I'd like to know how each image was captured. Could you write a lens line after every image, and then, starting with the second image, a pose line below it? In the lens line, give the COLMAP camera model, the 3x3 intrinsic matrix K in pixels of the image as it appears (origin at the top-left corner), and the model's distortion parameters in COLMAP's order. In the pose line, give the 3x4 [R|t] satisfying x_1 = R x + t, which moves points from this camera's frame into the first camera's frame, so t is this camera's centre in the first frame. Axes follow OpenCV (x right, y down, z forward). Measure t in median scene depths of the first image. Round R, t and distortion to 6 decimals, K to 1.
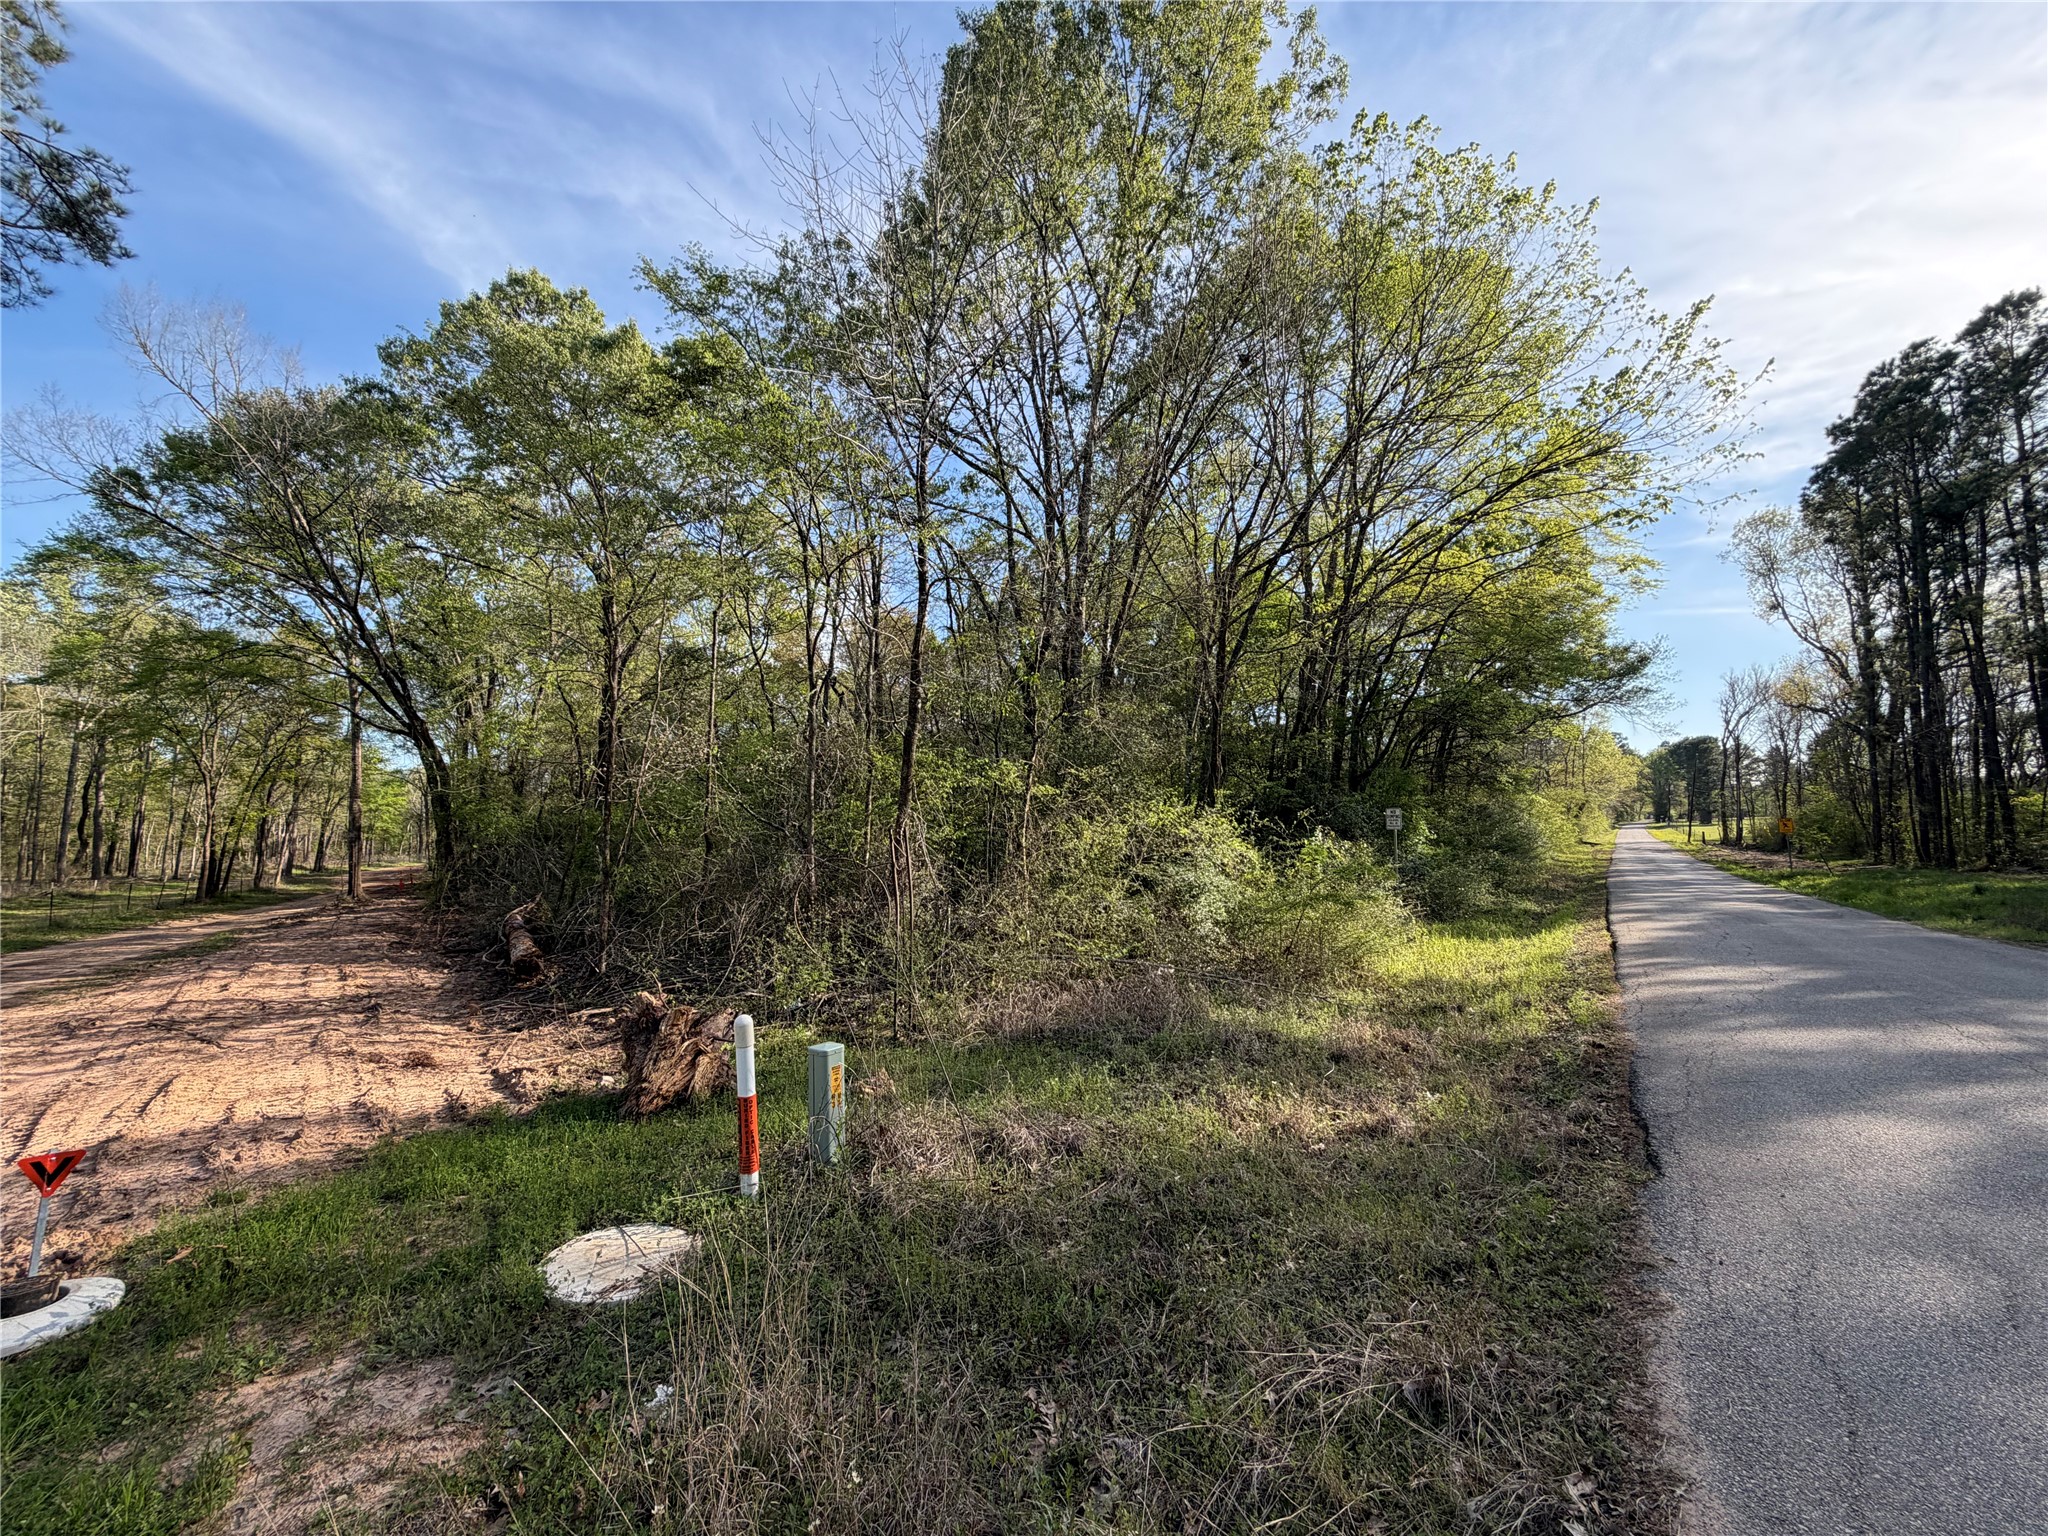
lens RADIAL K [[811.8, 0, 1024.0], [0, 811.8, 768.0], [0, 0, 1]] dist [-0.002828, 0.000043]
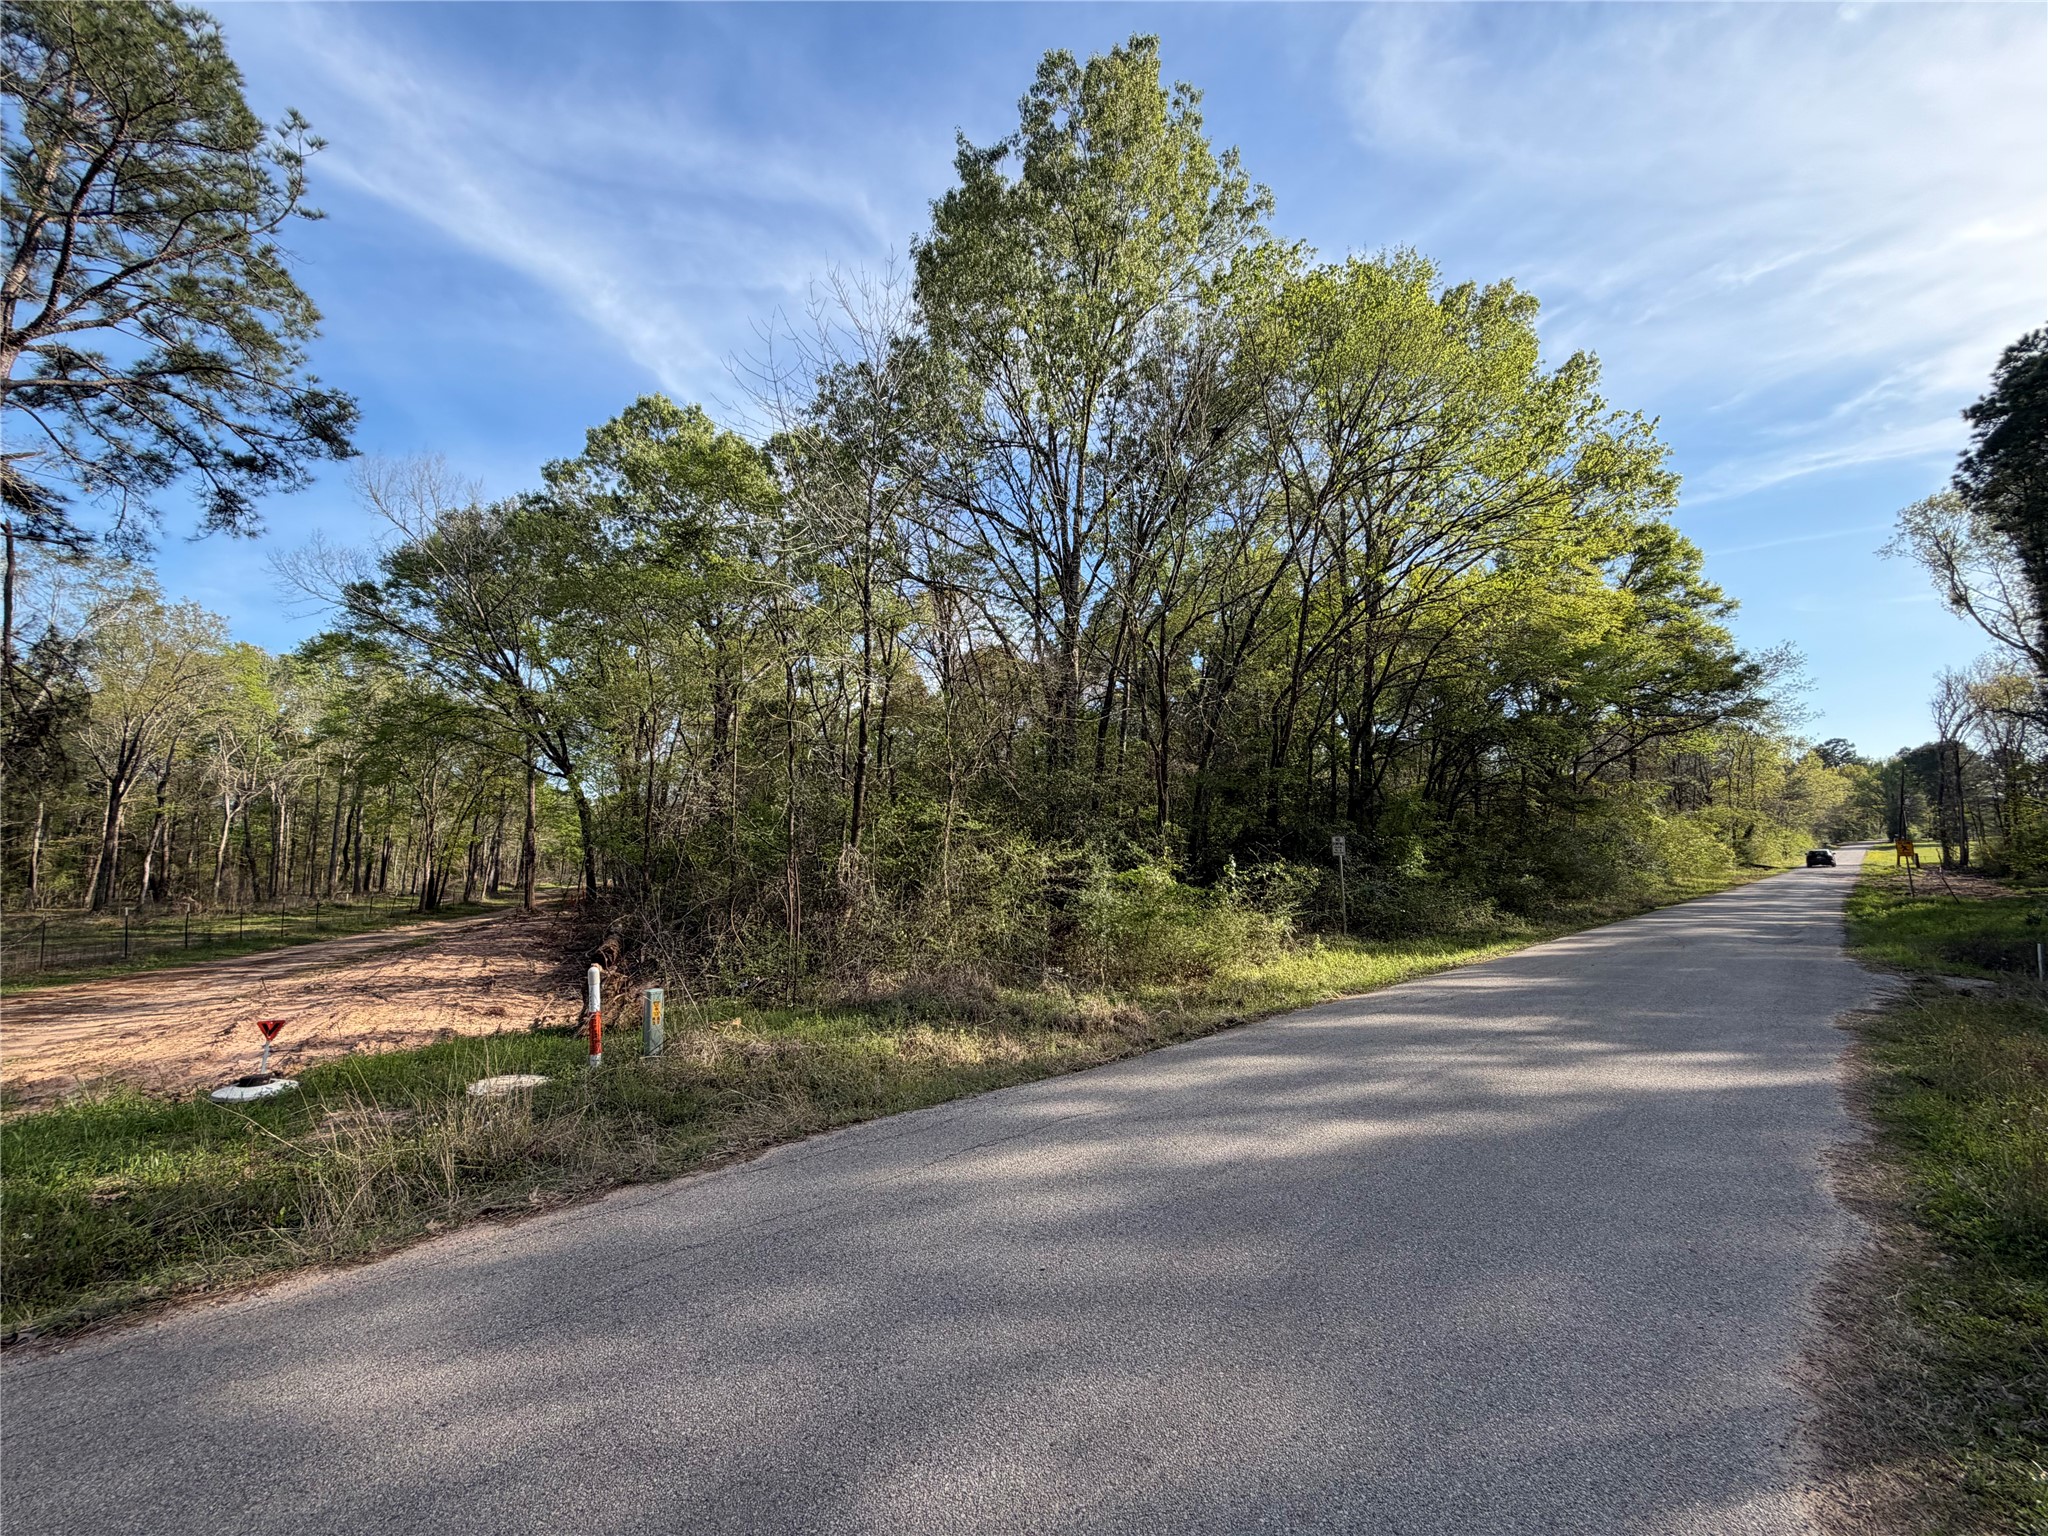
lens RADIAL K [[811.6, 0, 1024.0], [0, 811.6, 768.0], [0, 0, 1]] dist [-0.000675, -0.000405]
pose [[0.985256, -0.018309, -0.170102, 0.115983], [0.013869, 0.999532, -0.027252, -0.009769], [0.170521, 0.024491, 0.985050, -0.080153]]
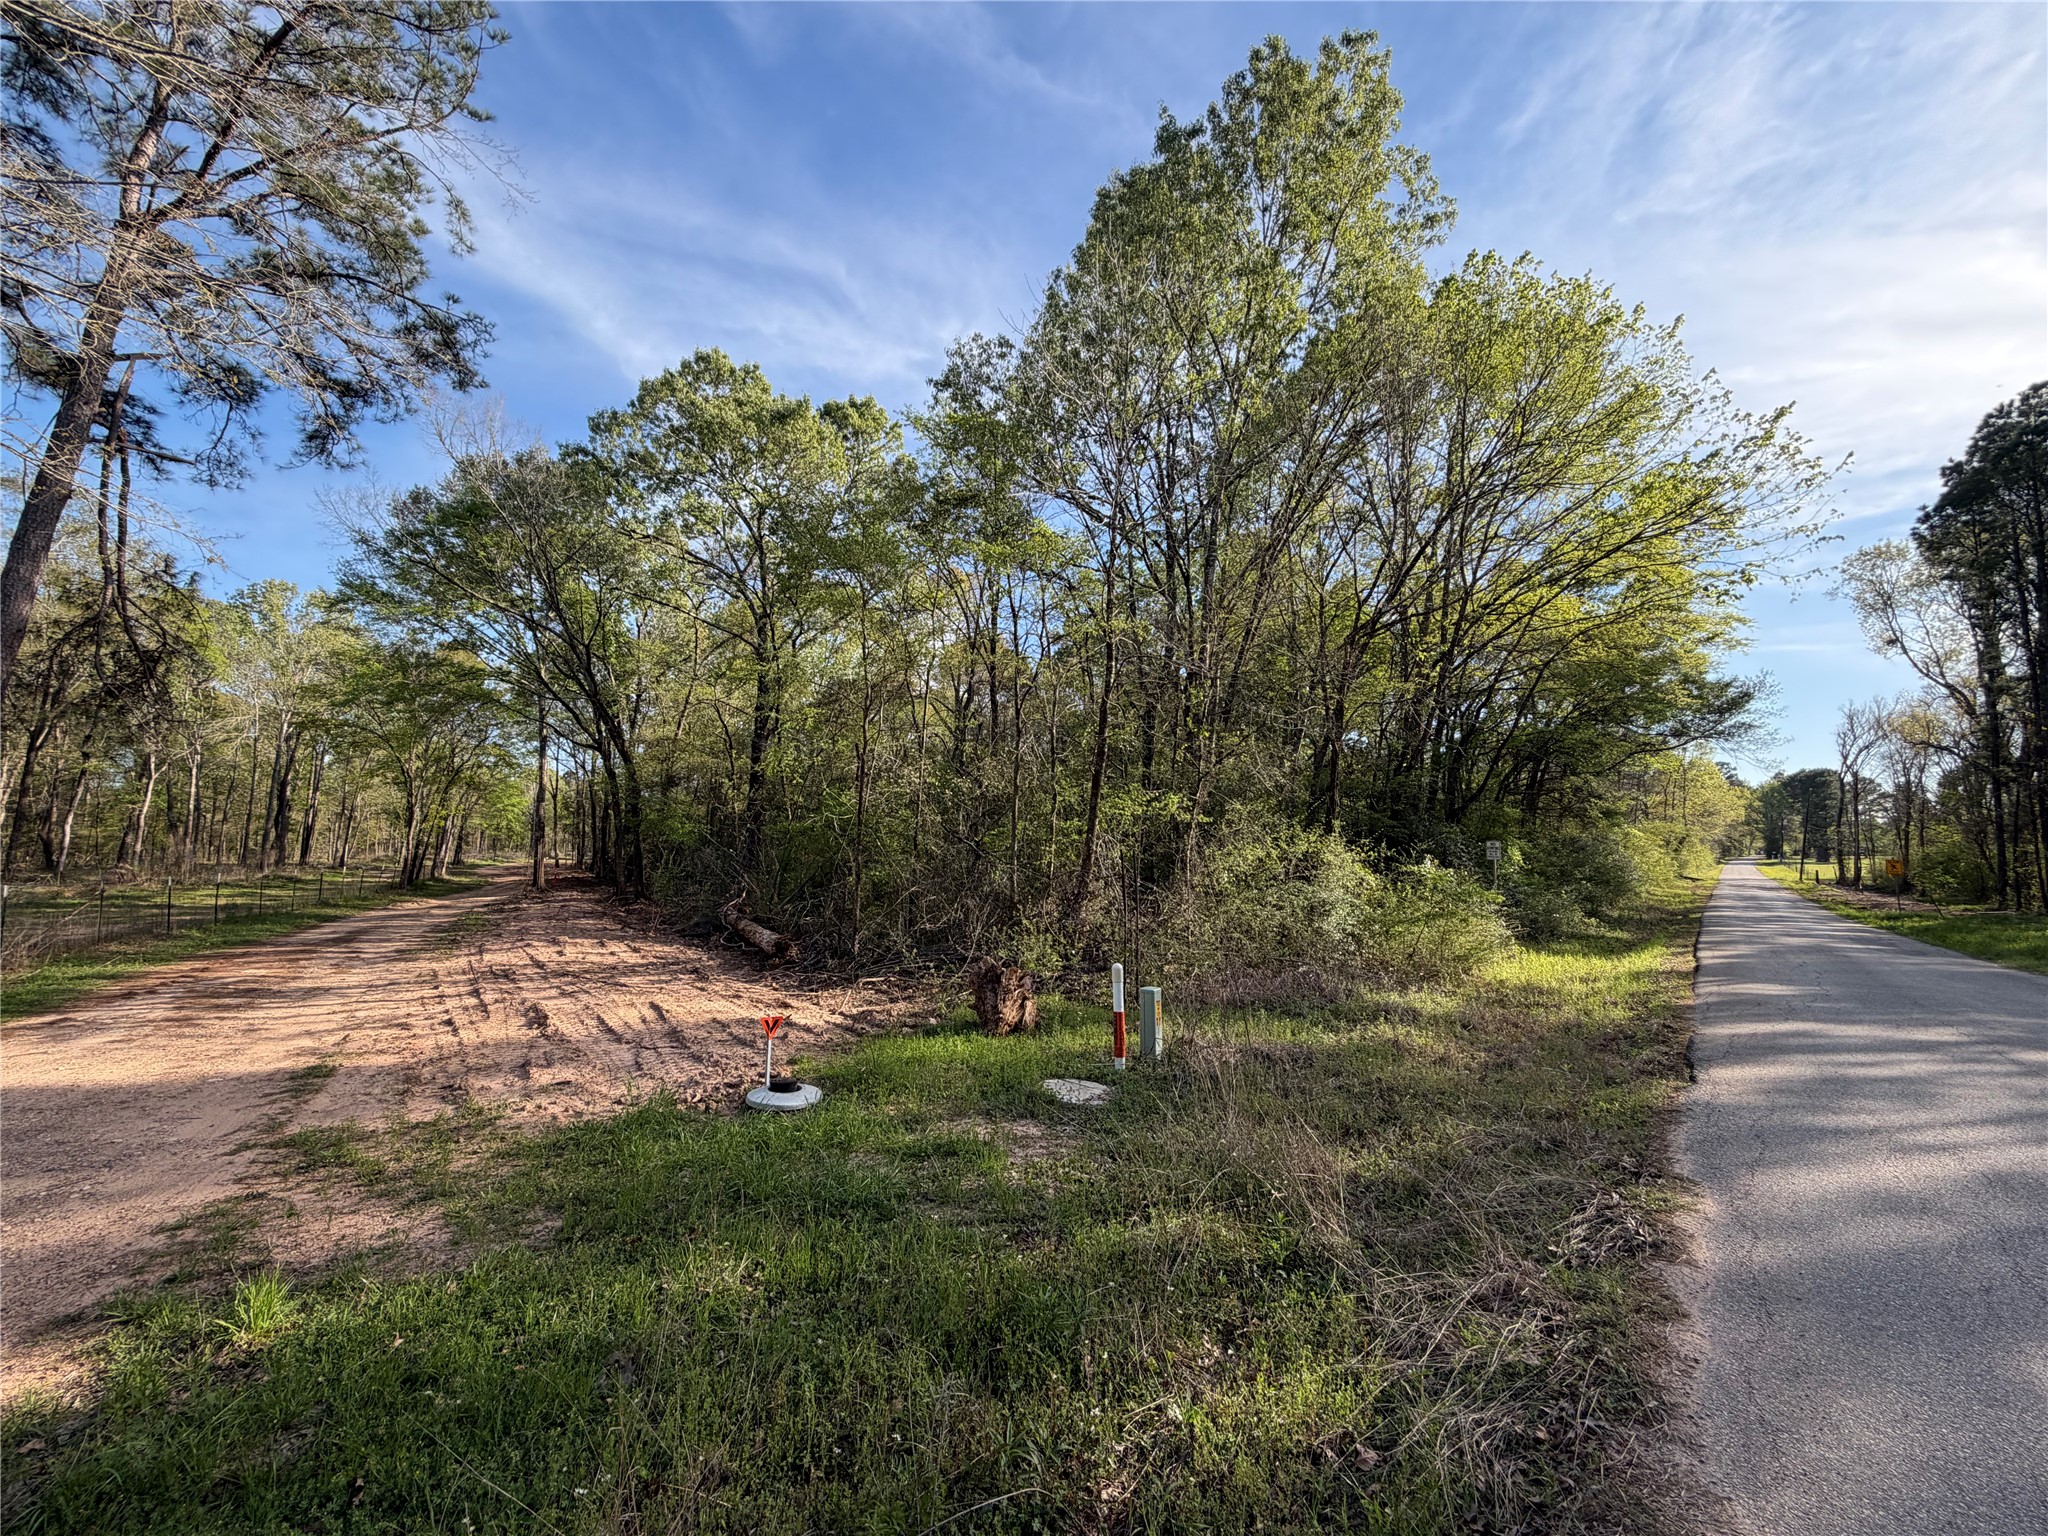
lens RADIAL K [[812.2, 0, 1024.0], [0, 812.2, 768.0], [0, 0, 1]] dist [-0.000522, -0.002757]
pose [[0.996379, 0.022827, -0.081904, -0.051558], [-0.024308, 0.999558, -0.017138, -0.008099], [0.081476, 0.019067, 0.996493, -0.087634]]
